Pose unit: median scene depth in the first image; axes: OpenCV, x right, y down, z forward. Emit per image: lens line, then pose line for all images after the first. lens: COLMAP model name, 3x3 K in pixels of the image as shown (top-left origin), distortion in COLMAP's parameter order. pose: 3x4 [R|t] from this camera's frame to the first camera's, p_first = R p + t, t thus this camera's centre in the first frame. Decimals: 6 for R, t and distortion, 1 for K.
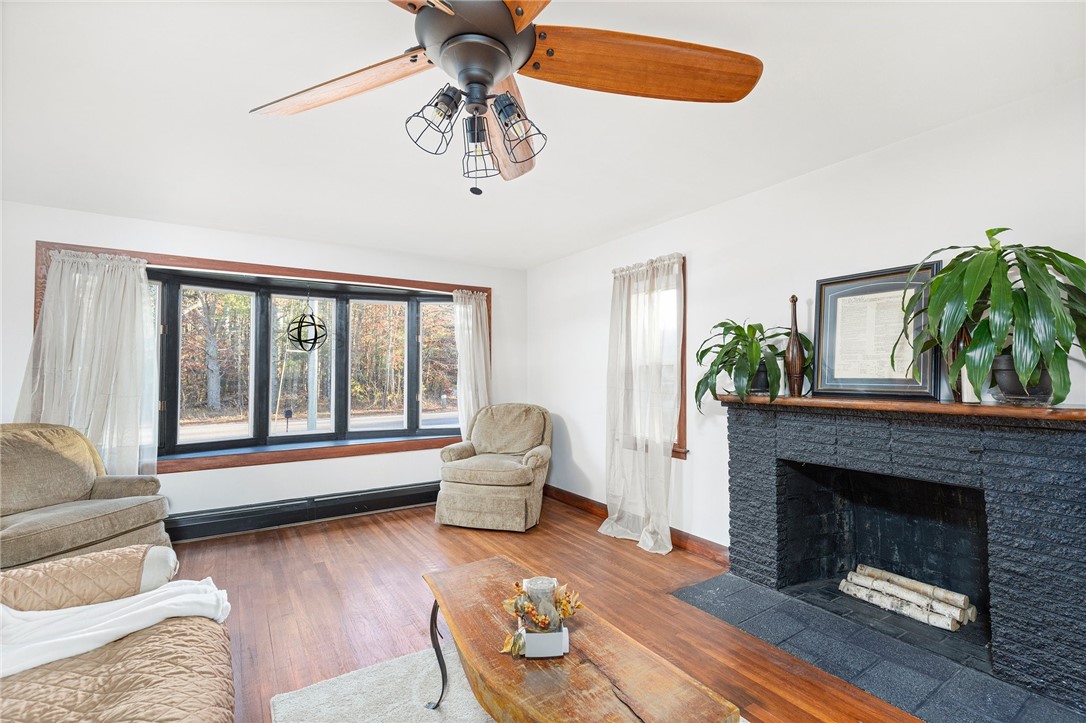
lens RADIAL K [[489.7, 0, 544.4], [0, 489.7, 357.4], [0, 0, 1]] dist [0.001655, -0.000235]
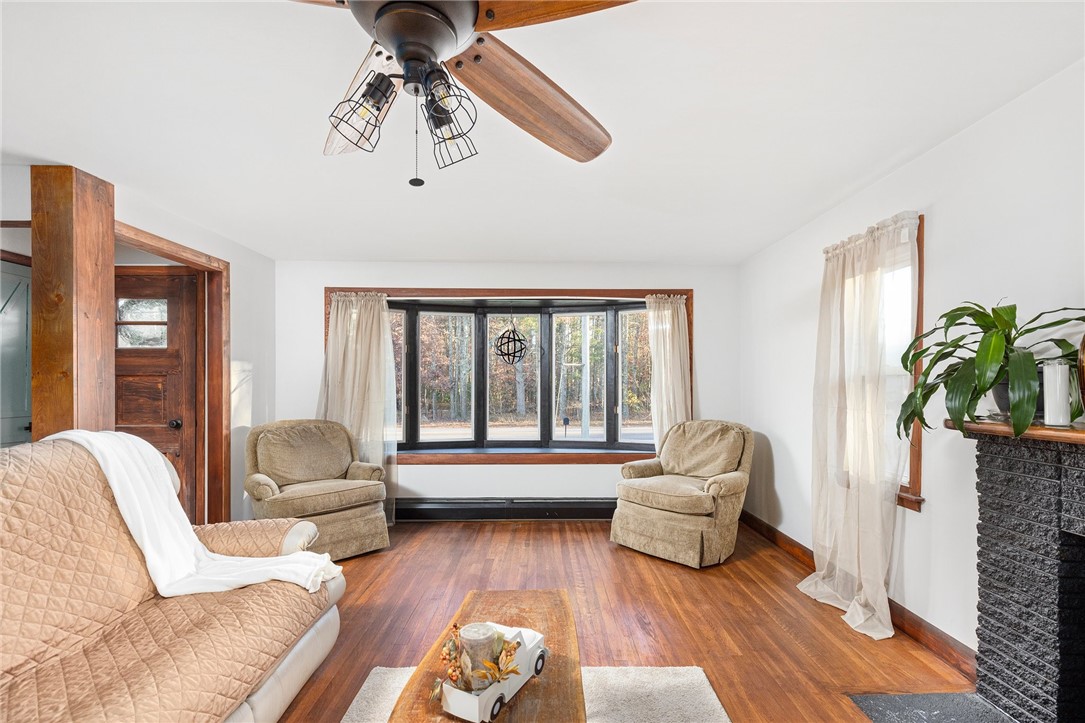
lens RADIAL K [[497.9, 0, 545.8], [0, 497.9, 384.4], [0, 0, 1]] dist [0.000307, -0.000772]
pose [[0.847140, 0.003579, -0.531358, 0.195883], [0.012919, 0.999543, 0.027328, 0.003215], [0.531213, -0.030015, 0.846706, 0.121751]]
